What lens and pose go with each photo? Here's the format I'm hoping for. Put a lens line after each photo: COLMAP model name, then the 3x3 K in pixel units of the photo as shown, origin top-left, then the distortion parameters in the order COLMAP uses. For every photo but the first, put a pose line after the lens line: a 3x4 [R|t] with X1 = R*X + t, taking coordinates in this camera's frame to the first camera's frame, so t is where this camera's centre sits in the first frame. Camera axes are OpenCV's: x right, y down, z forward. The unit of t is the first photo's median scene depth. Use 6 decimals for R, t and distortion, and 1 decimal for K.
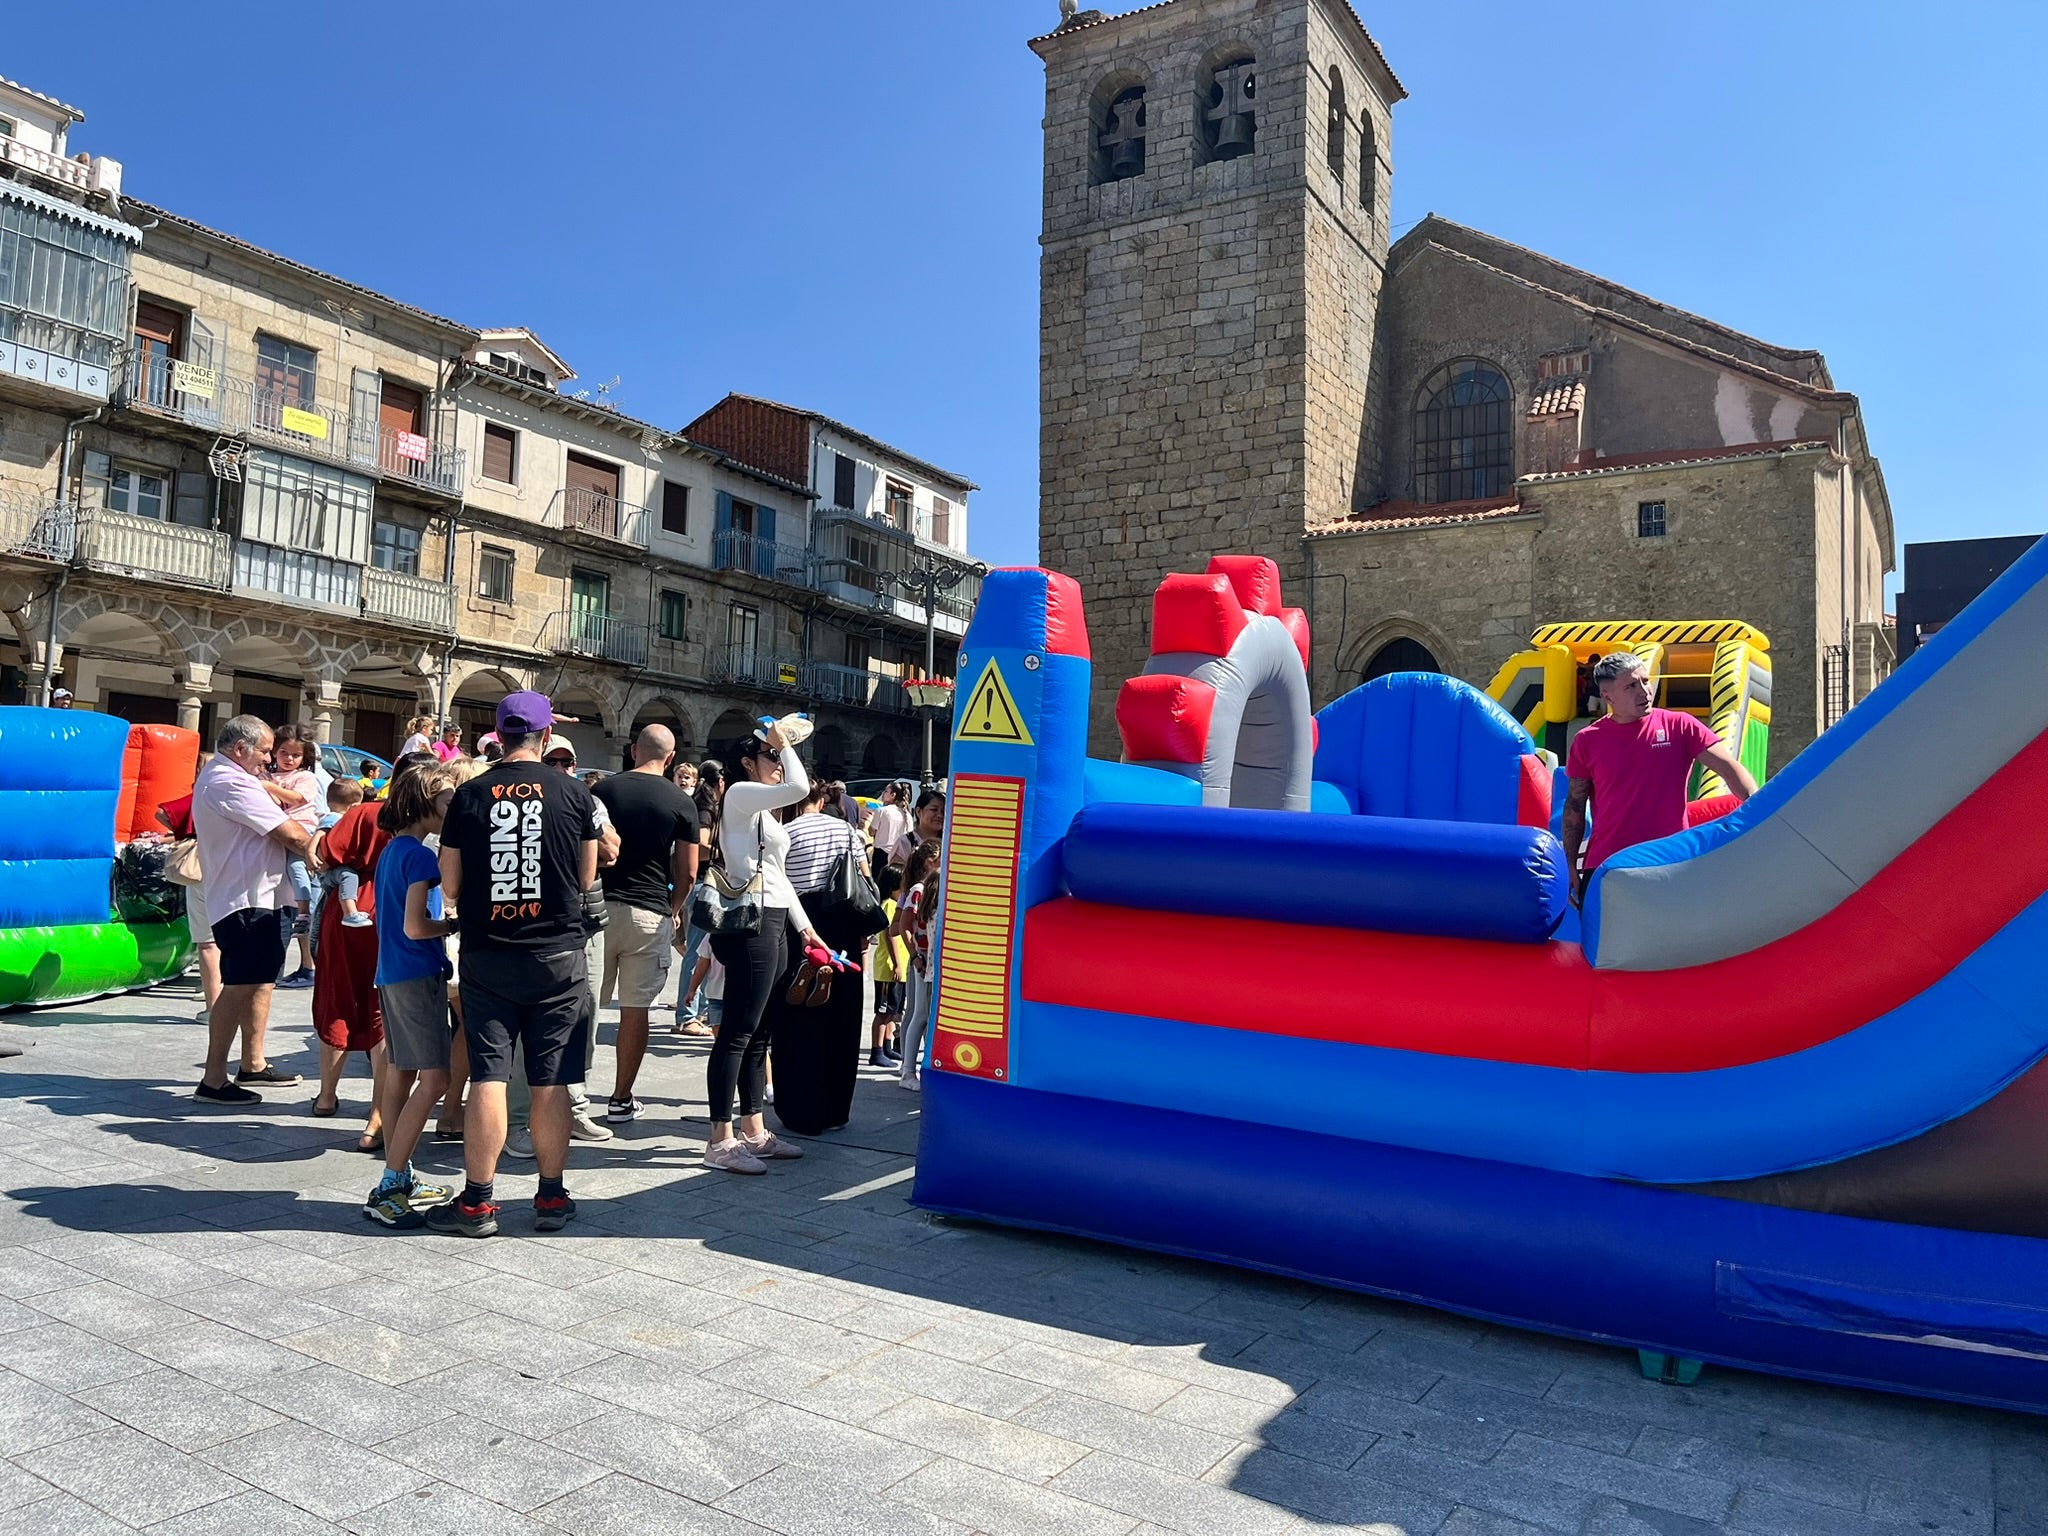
lens RADIAL K [[1550.1, 0, 1013.1], [0, 1550.1, 765.3], [0, 0, 1]] dist [0.065179, -0.088362]
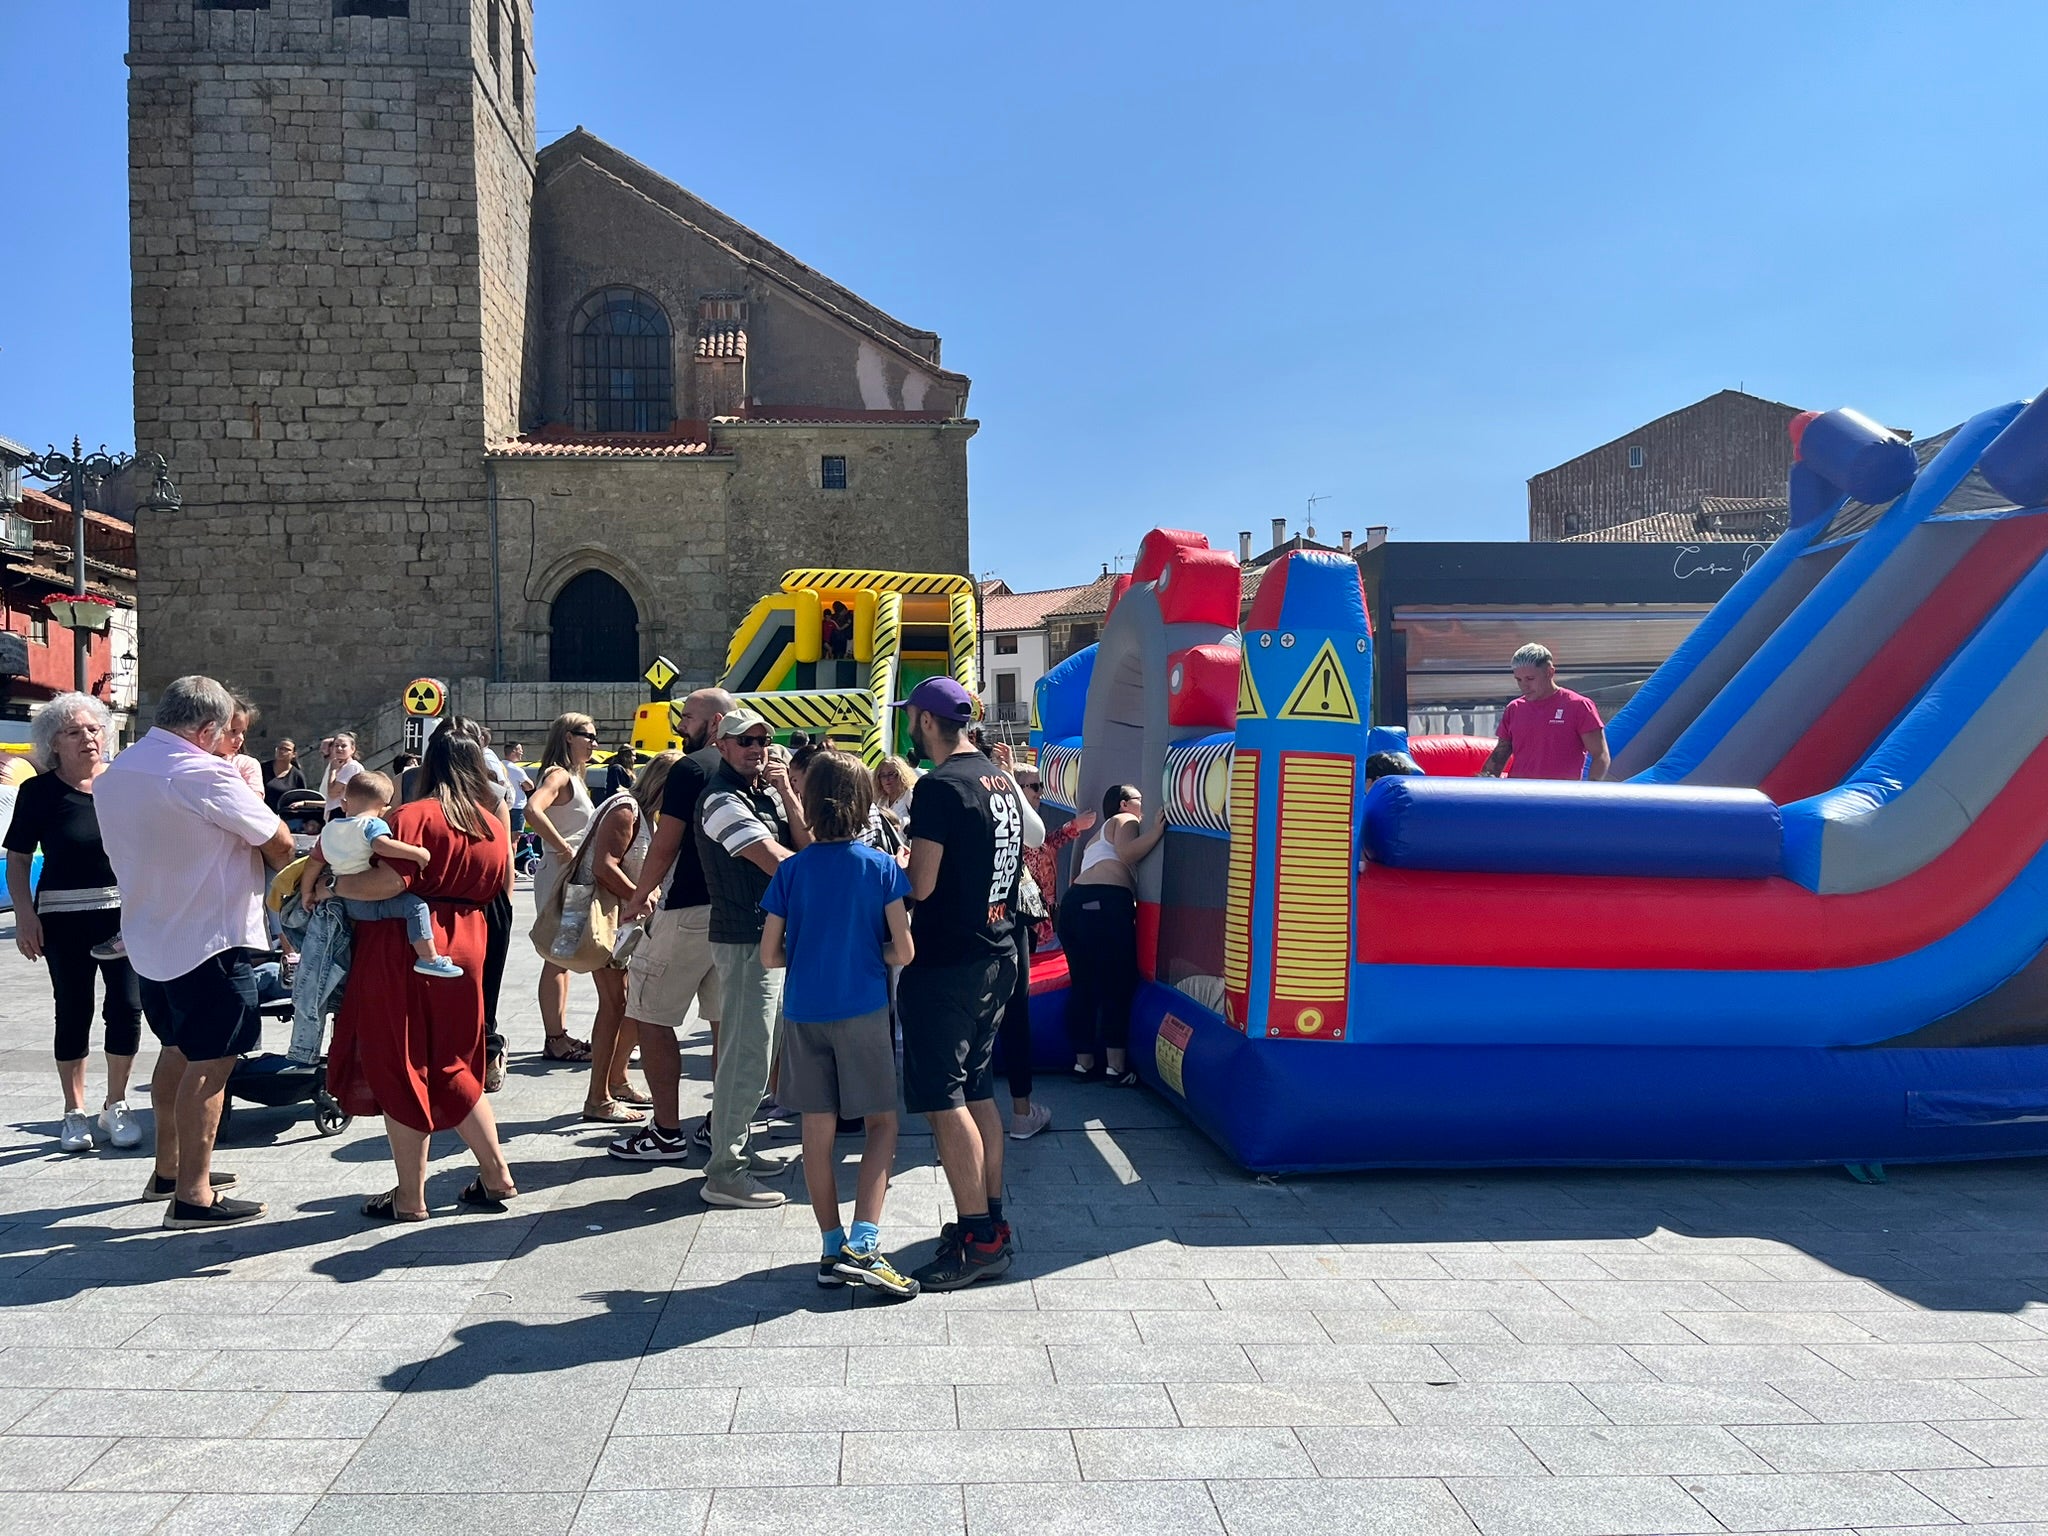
lens RADIAL K [[1550.1, 0, 1047.7], [0, 1550.1, 781.9], [0, 0, 1]] dist [0.065179, -0.088362]
pose [[0.797283, -0.032414, 0.602735, -0.113983], [-0.002320, 0.998385, 0.056760, -0.004753], [-0.603601, -0.046652, 0.795920, 0.039520]]
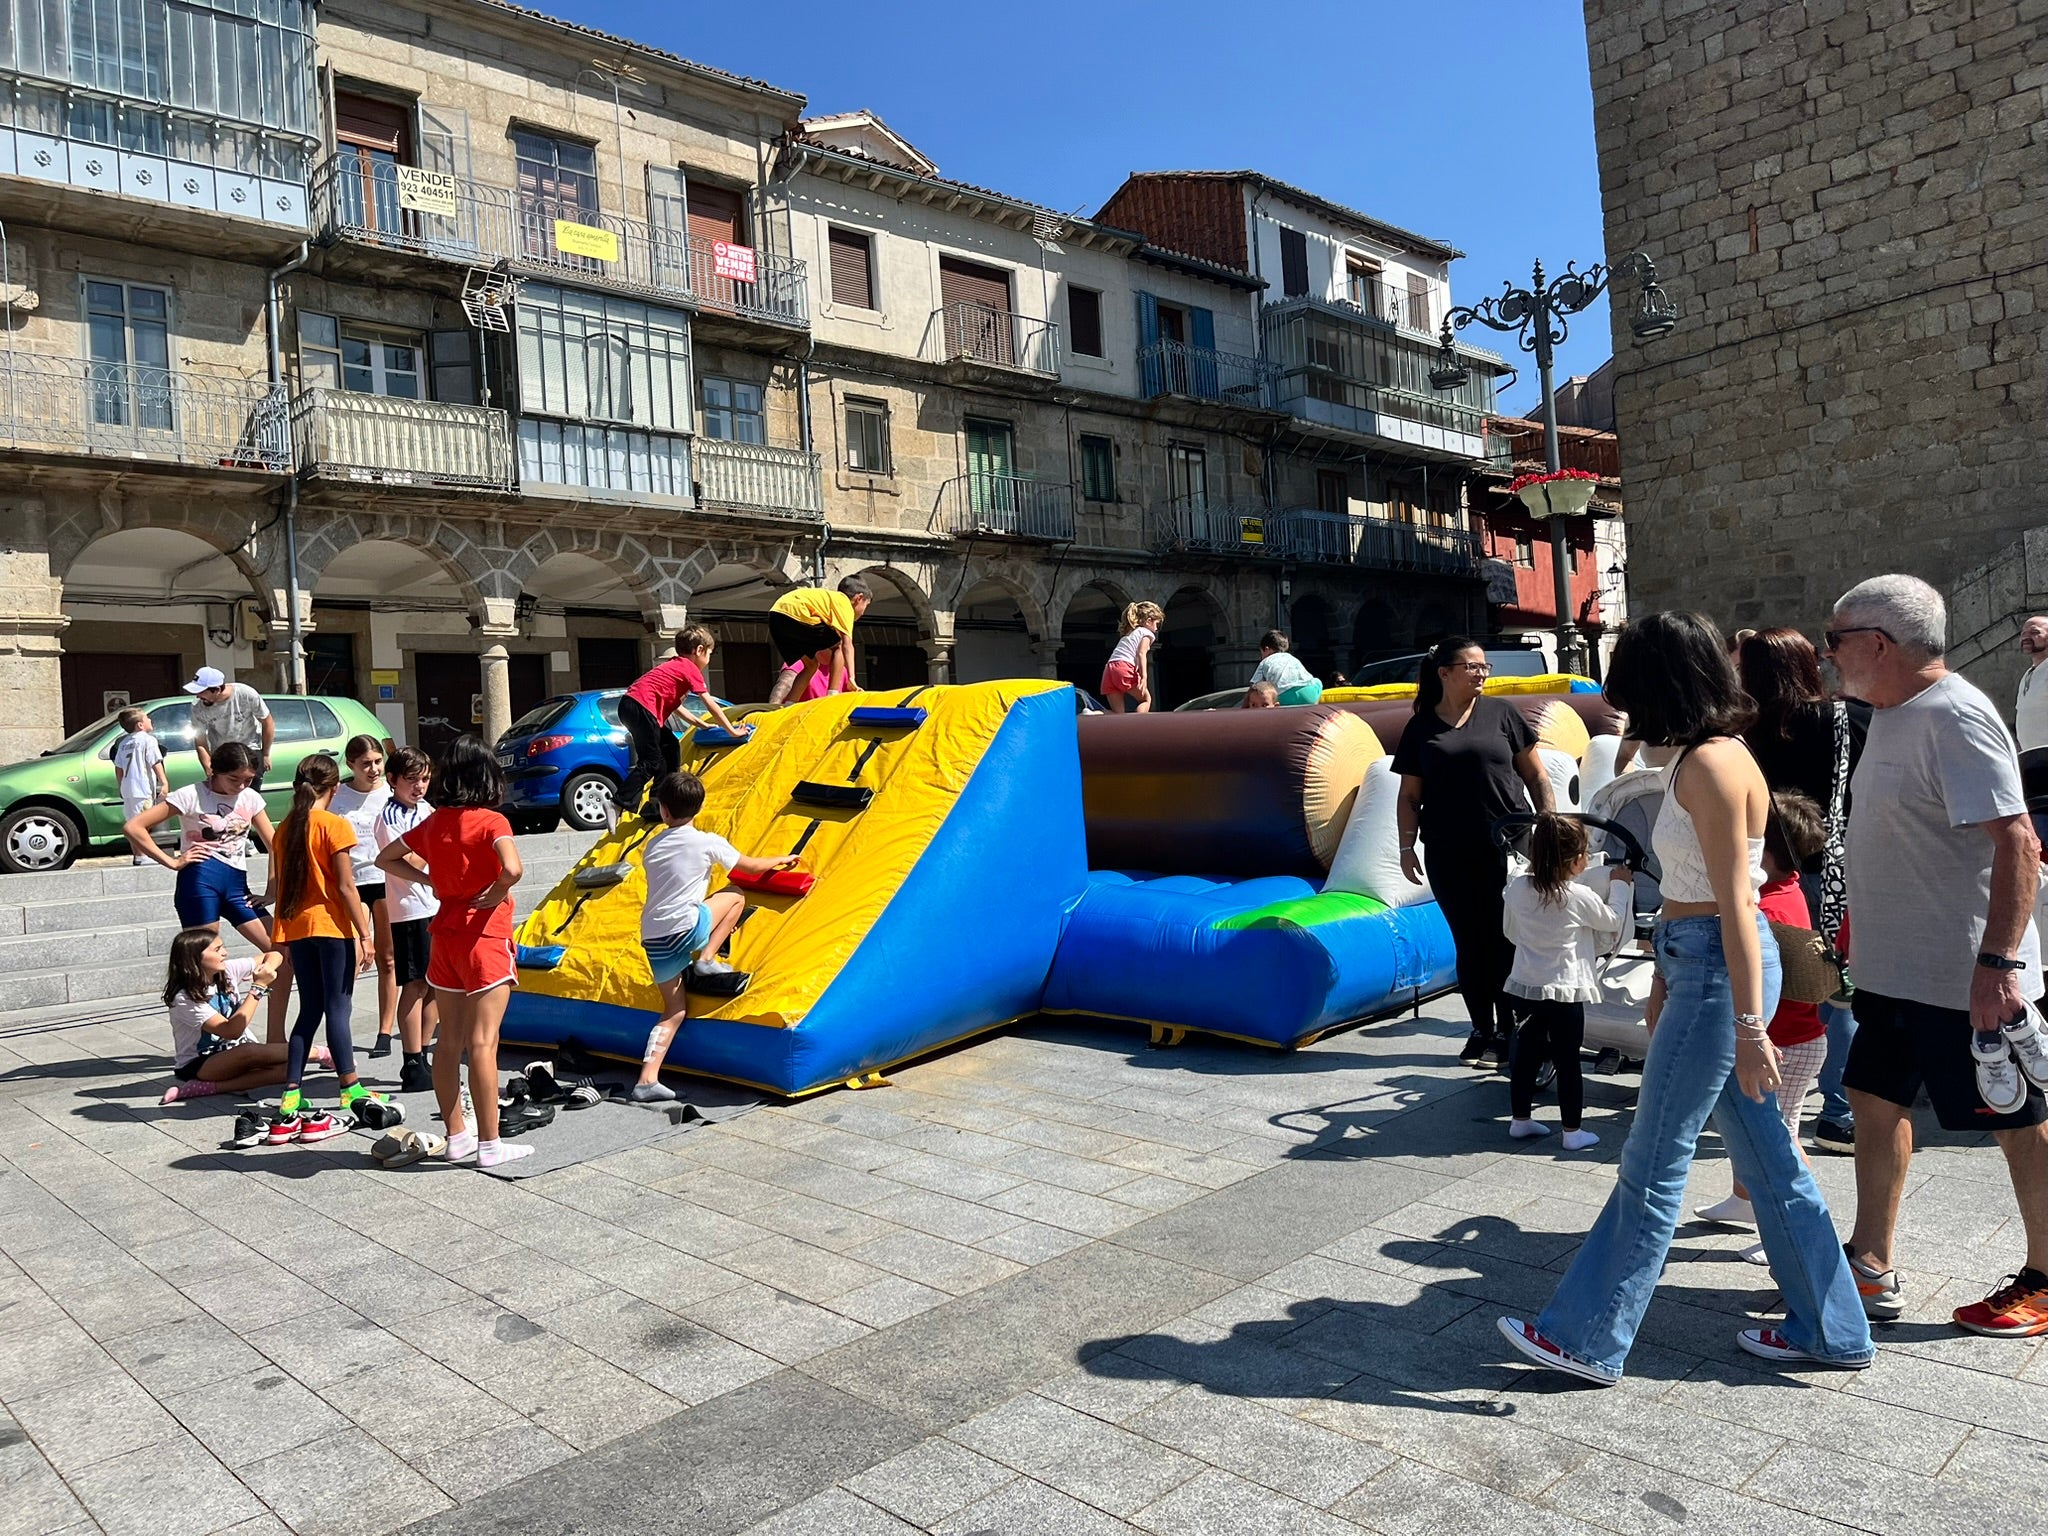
lens RADIAL K [[1550.1, 0, 1017.3], [0, 1550.1, 792.1], [0, 0, 1]] dist [0.065179, -0.088362]
pose [[0.963465, -0.094376, -0.250657, -0.088998], [0.114677, 0.991098, 0.067630, 0.002217], [0.242043, -0.093904, 0.965711, 0.273702]]
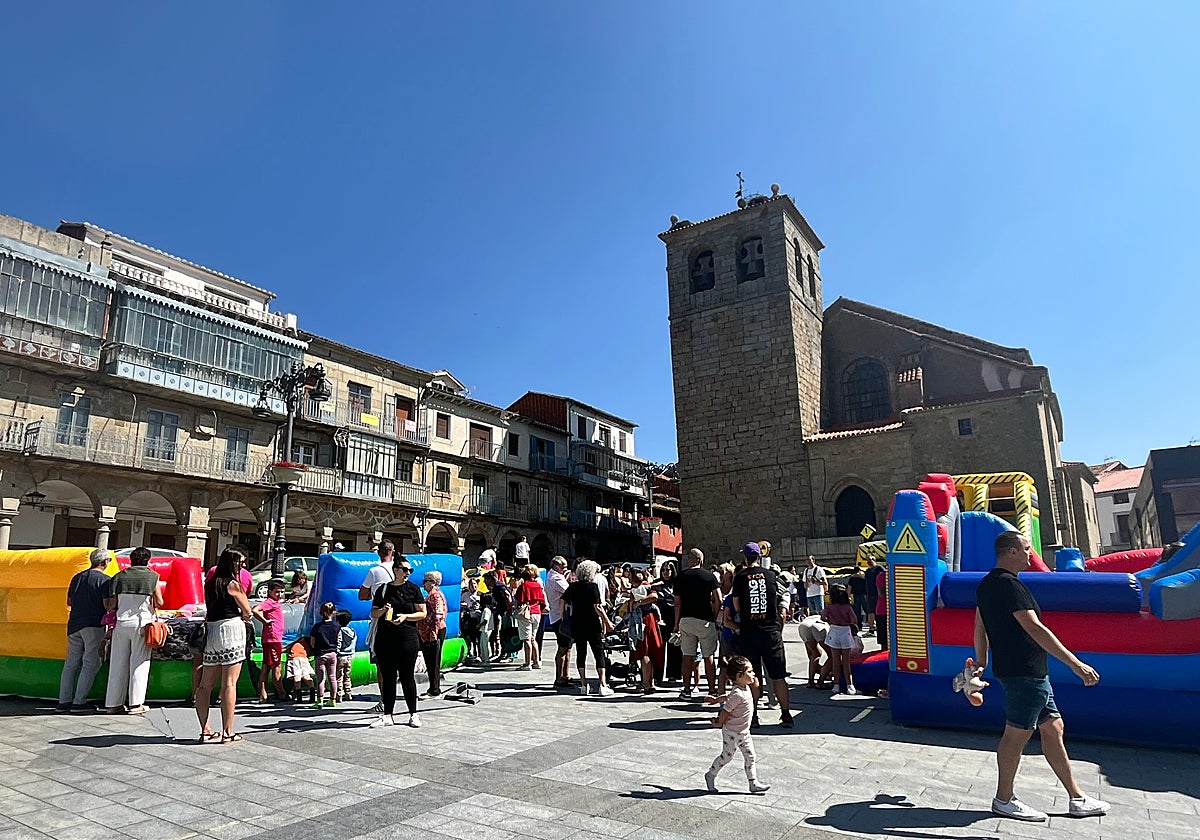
lens RADIAL K [[751.5, 0, 598.5], [0, 751.5, 459.6], [0, 0, 1]] dist [-0.001407, -0.006017]
pose [[0.998240, -0.054805, -0.022635, -0.077632], [0.051607, 0.991000, -0.123515, -0.006243], [0.029200, 0.122129, 0.992085, -0.057655]]
